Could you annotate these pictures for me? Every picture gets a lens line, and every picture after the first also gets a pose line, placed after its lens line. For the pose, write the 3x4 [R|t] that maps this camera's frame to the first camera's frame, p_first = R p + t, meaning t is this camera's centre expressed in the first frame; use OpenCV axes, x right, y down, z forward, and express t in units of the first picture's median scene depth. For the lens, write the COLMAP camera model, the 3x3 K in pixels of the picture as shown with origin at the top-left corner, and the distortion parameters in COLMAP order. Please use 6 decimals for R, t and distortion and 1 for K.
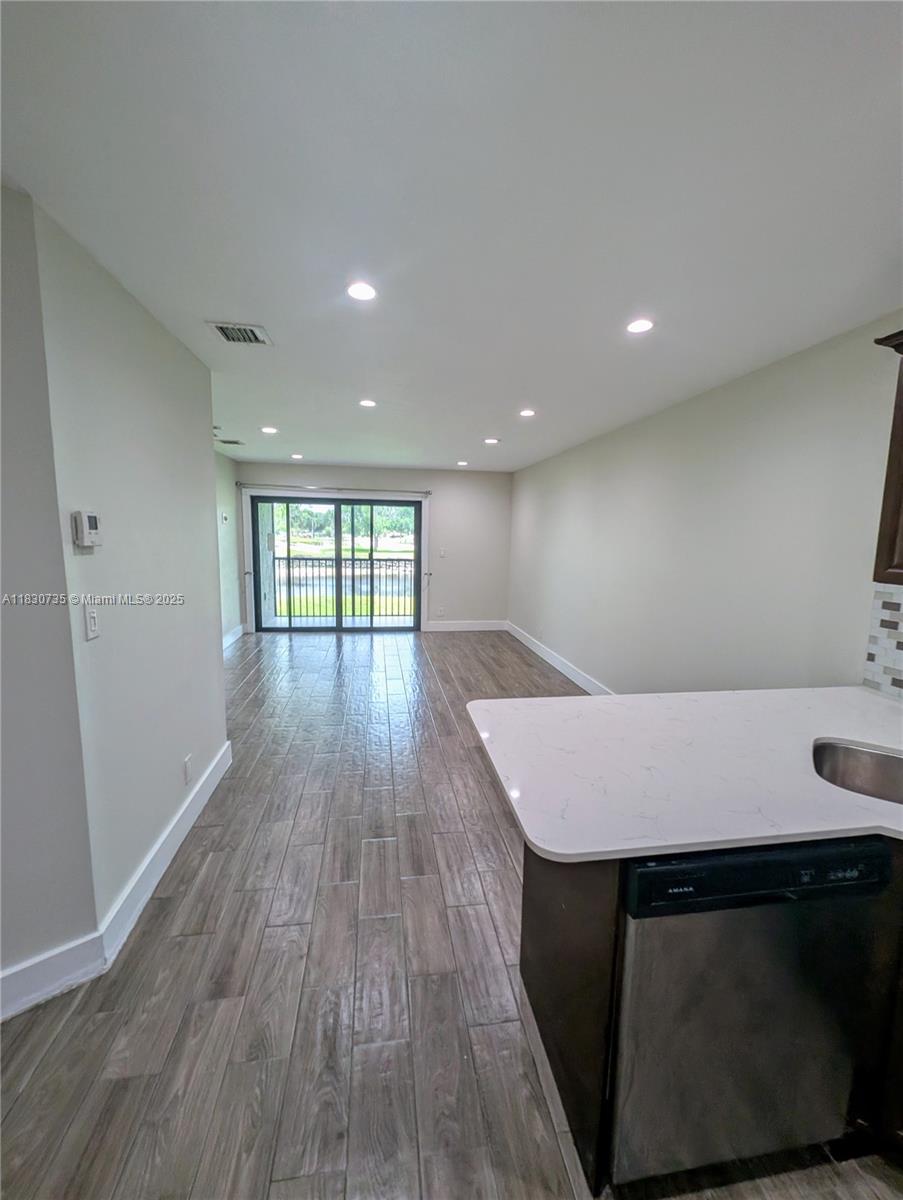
lens RADIAL K [[493.9, 0, 456.0], [0, 493.9, 597.8], [0, 0, 1]] dist [-0.001677, -0.000031]
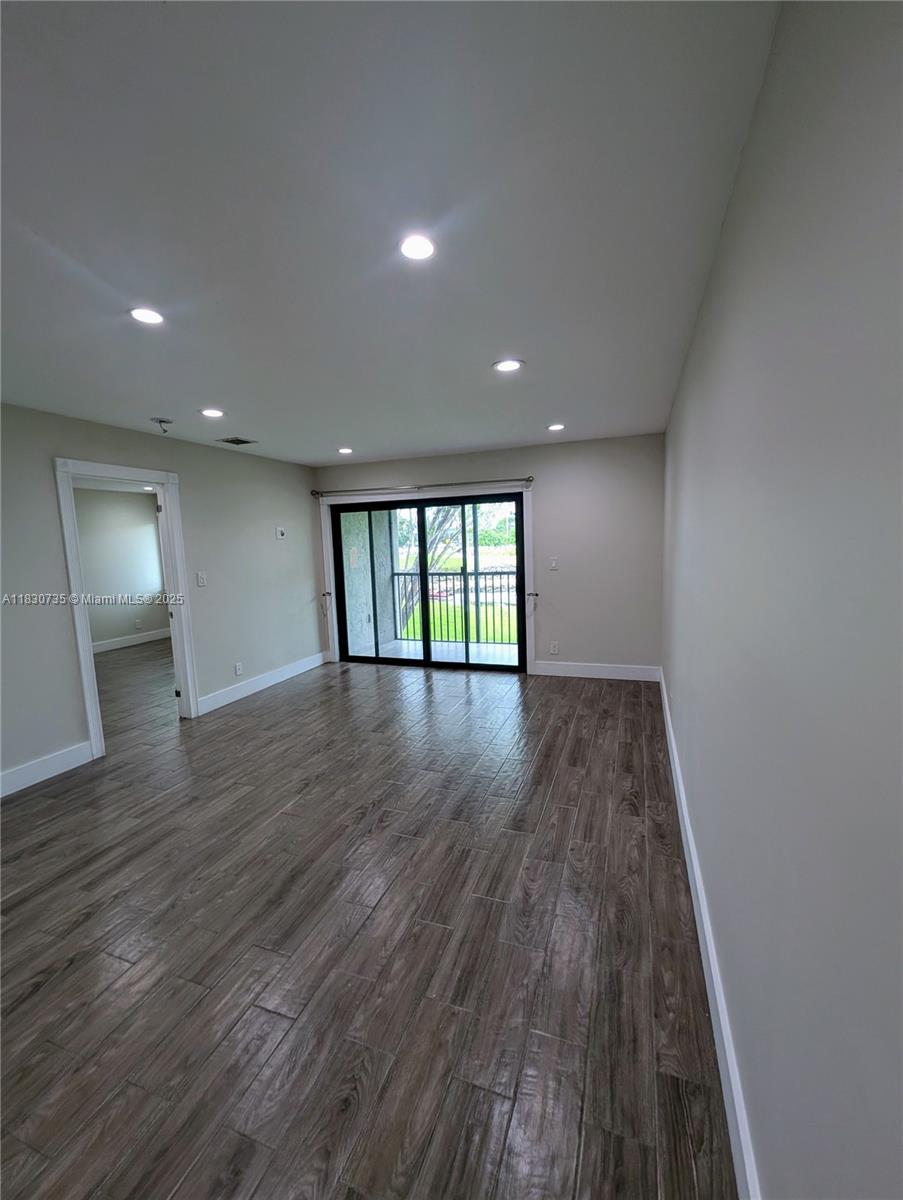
lens RADIAL K [[495.6, 0, 456.1], [0, 495.6, 596.4], [0, 0, 1]] dist [0.000371, -0.000009]
pose [[0.872385, 0.003897, -0.488803, 0.200733], [-0.011627, 0.999851, -0.012781, -0.036000], [0.488680, 0.016833, 0.872300, 0.338409]]
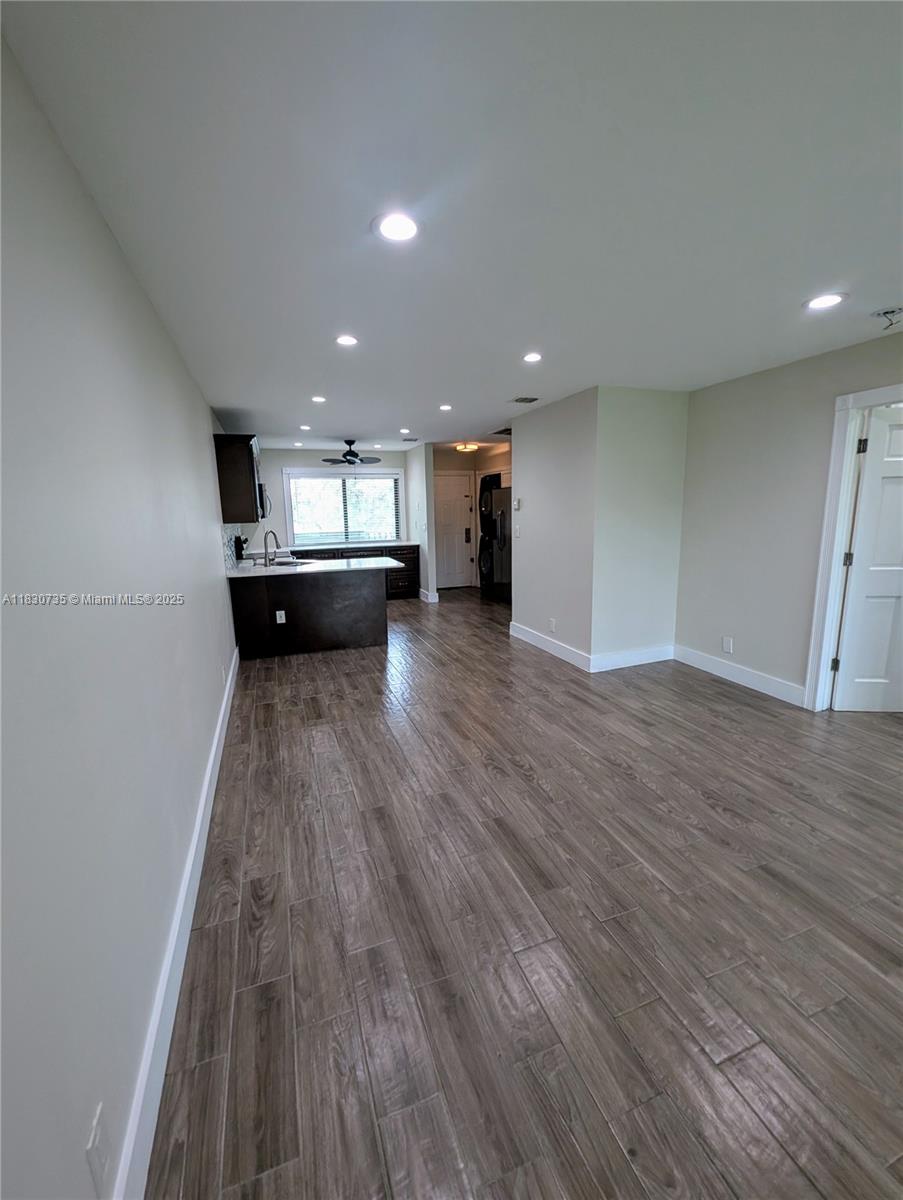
lens RADIAL K [[495.6, 0, 456.1], [0, 495.6, 596.4], [0, 0, 1]] dist [0.000371, -0.000009]
pose [[-0.980511, 0.036136, -0.193113, 0.074480], [-0.023953, 0.953618, 0.300066, -0.122329], [0.194999, 0.298844, -0.934167, 0.964240]]
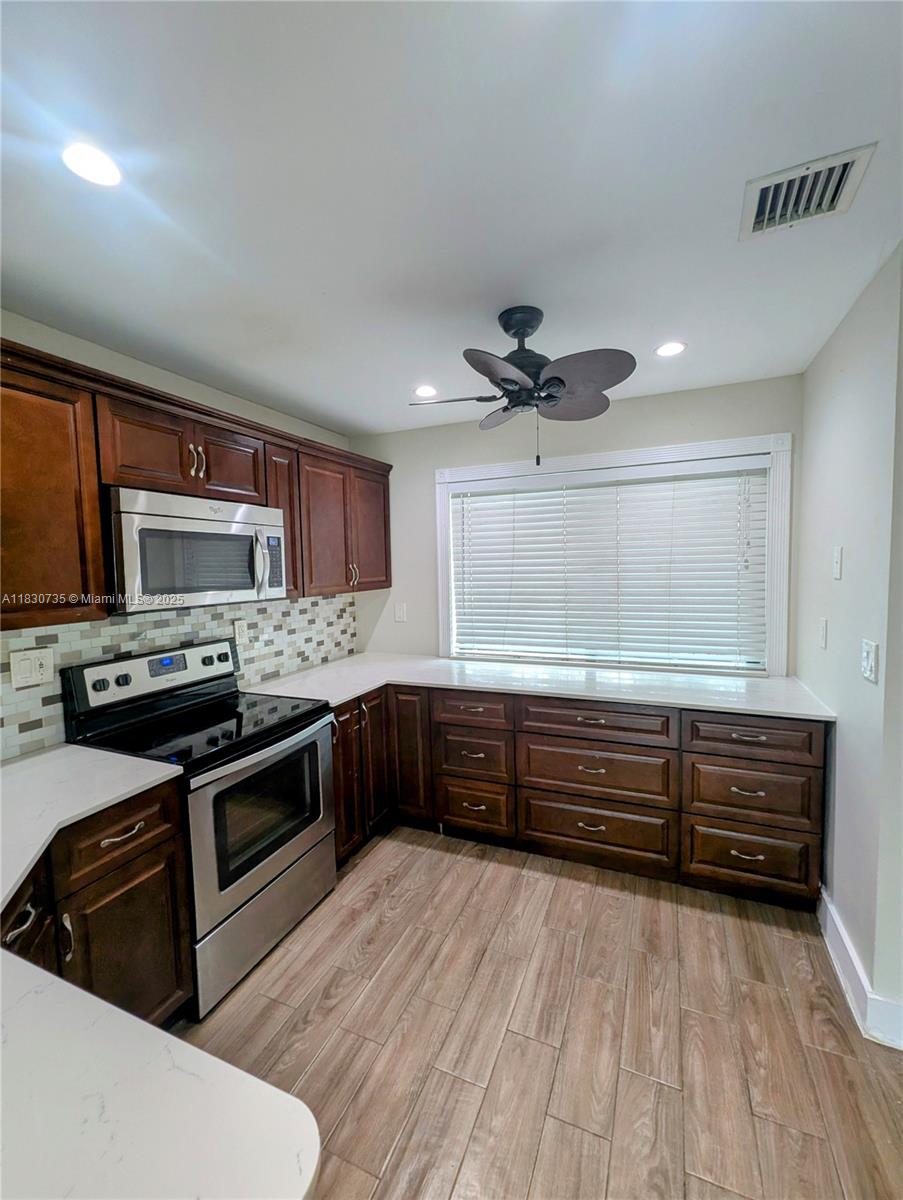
lens RADIAL K [[493.9, 0, 456.0], [0, 493.9, 597.8], [0, 0, 1]] dist [-0.001677, -0.000031]
pose [[-0.847257, -0.037537, 0.529855, -0.030763], [0.075803, 0.978746, 0.190551, -0.026138], [-0.525747, 0.201610, -0.826404, 0.171659]]
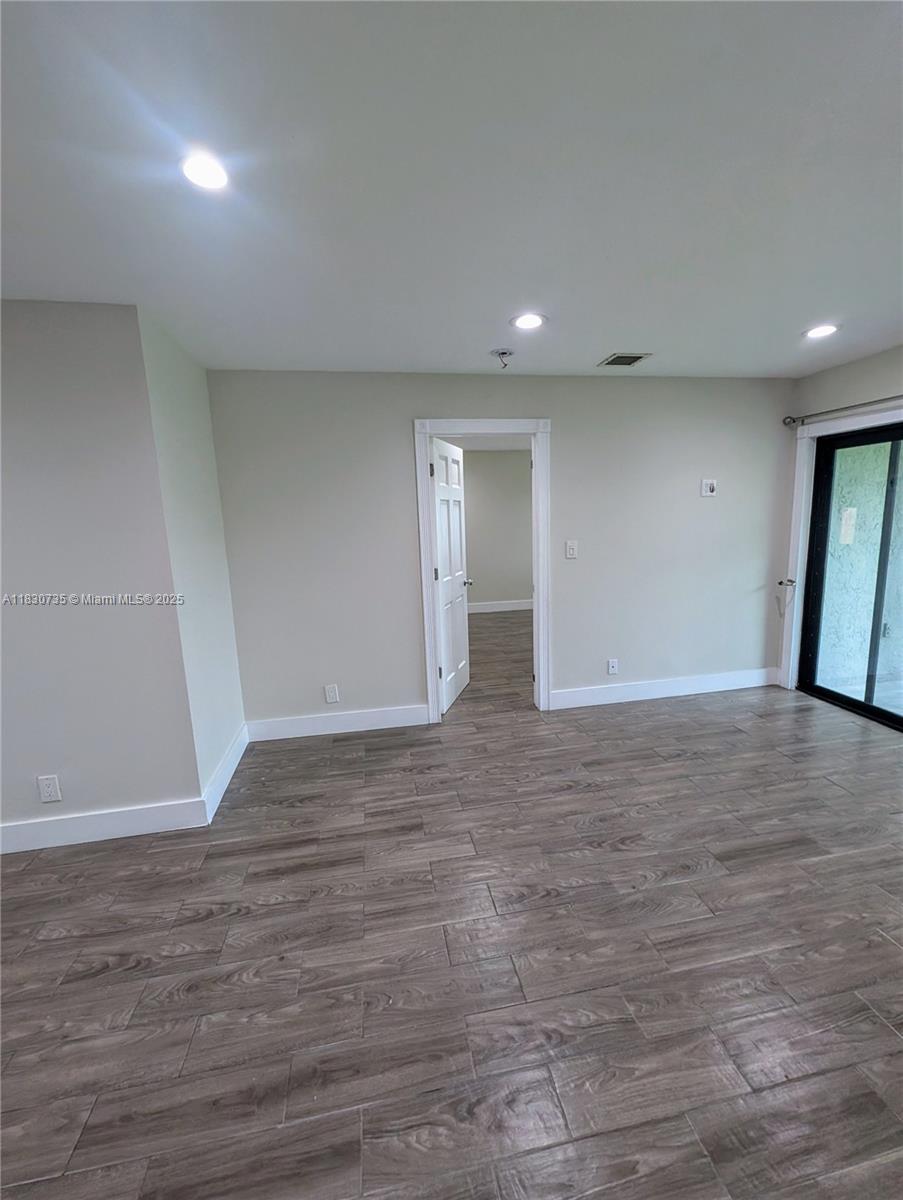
lens RADIAL K [[495.6, 0, 456.1], [0, 495.6, 596.4], [0, 0, 1]] dist [0.000371, -0.000009]
pose [[0.022733, 0.140232, -0.989858, 0.121225], [-0.095553, 0.985886, 0.137475, -0.073355], [0.995165, 0.091458, 0.035812, 0.595225]]
